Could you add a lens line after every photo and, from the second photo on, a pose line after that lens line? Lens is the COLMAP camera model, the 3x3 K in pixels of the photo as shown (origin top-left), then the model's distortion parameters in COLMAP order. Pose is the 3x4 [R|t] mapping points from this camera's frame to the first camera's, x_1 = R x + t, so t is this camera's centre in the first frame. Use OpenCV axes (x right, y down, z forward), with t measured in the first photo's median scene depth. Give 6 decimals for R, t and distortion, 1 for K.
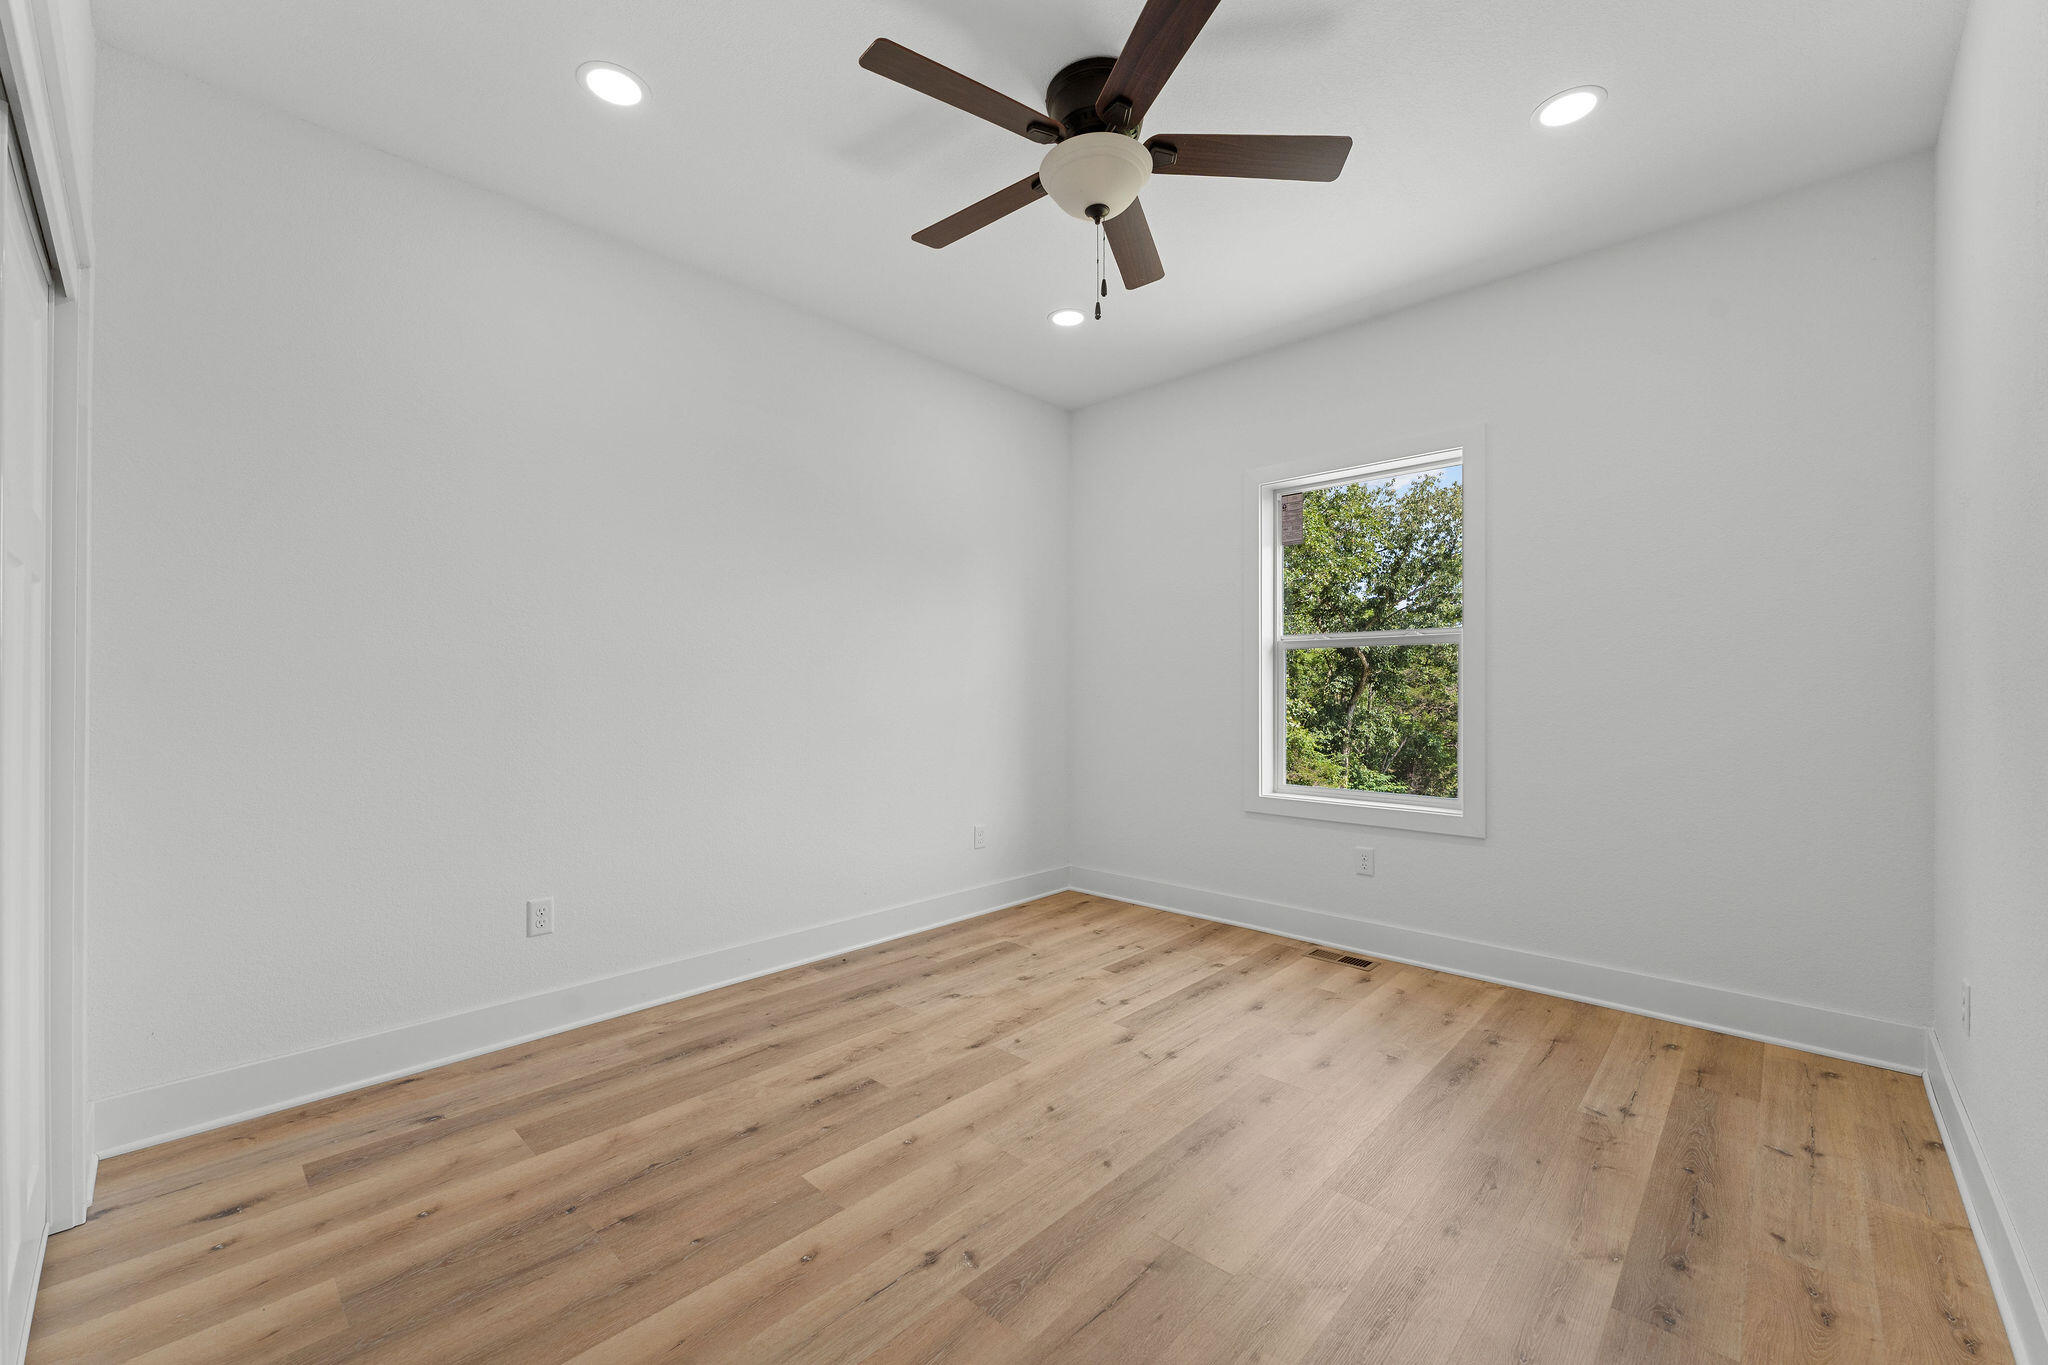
lens RADIAL K [[829.6, 0, 1020.4], [0, 829.6, 693.5], [0, 0, 1]] dist [-0.001158, 0.000123]
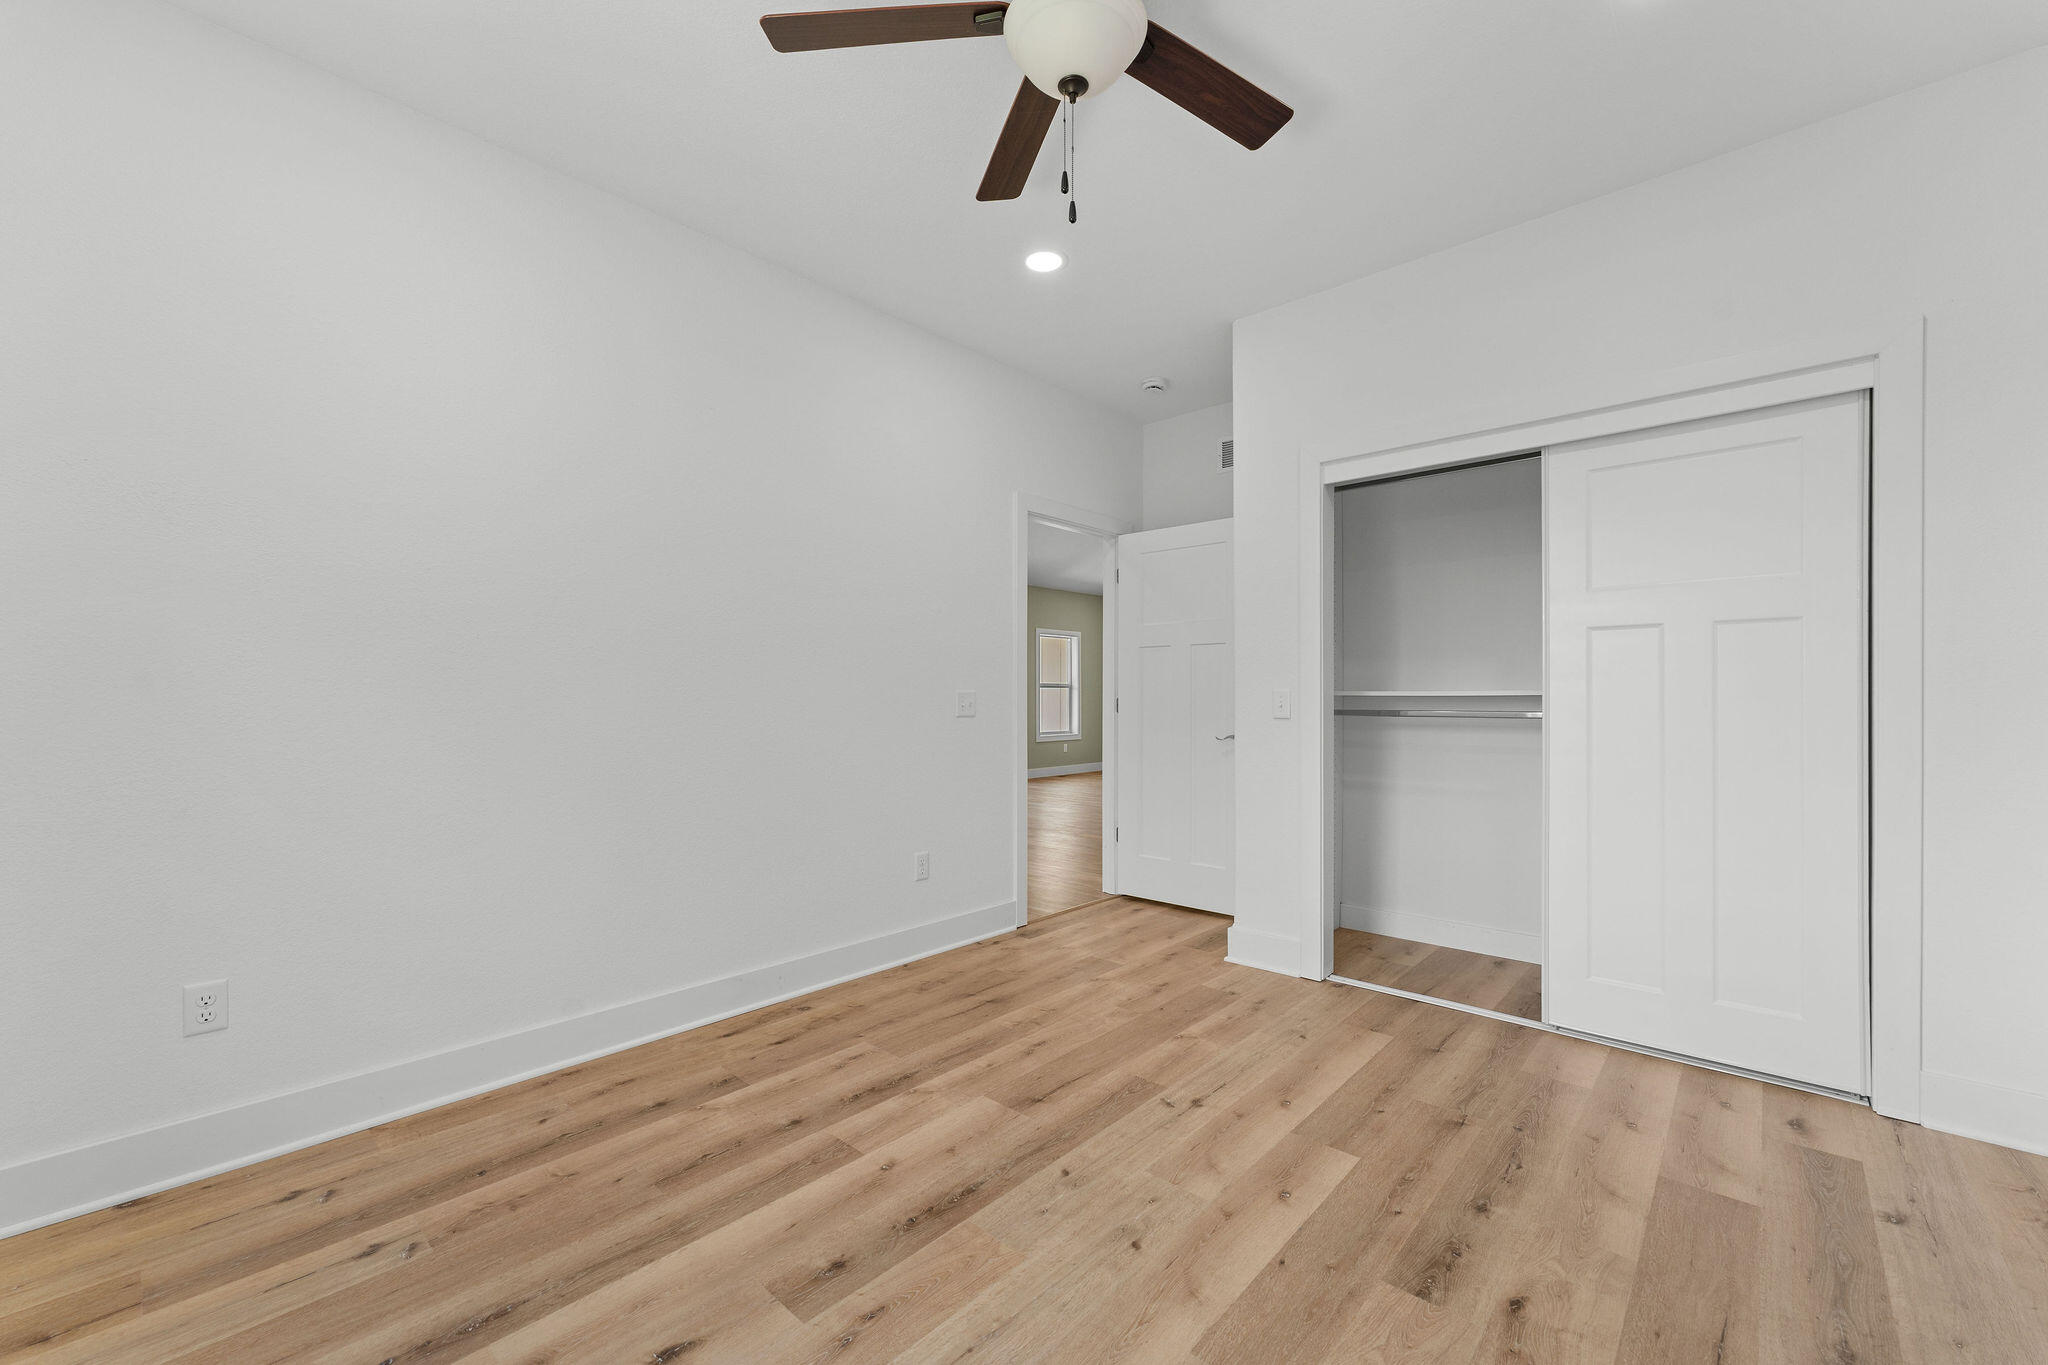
lens RADIAL K [[829.6, 0, 1020.4], [0, 829.6, 693.5], [0, 0, 1]] dist [-0.001158, 0.000123]
pose [[-0.999859, -0.000062, -0.016769, 0.173439], [-0.000025, 0.999998, -0.002201, 0.001390], [0.016769, -0.002200, -0.999857, 1.967848]]
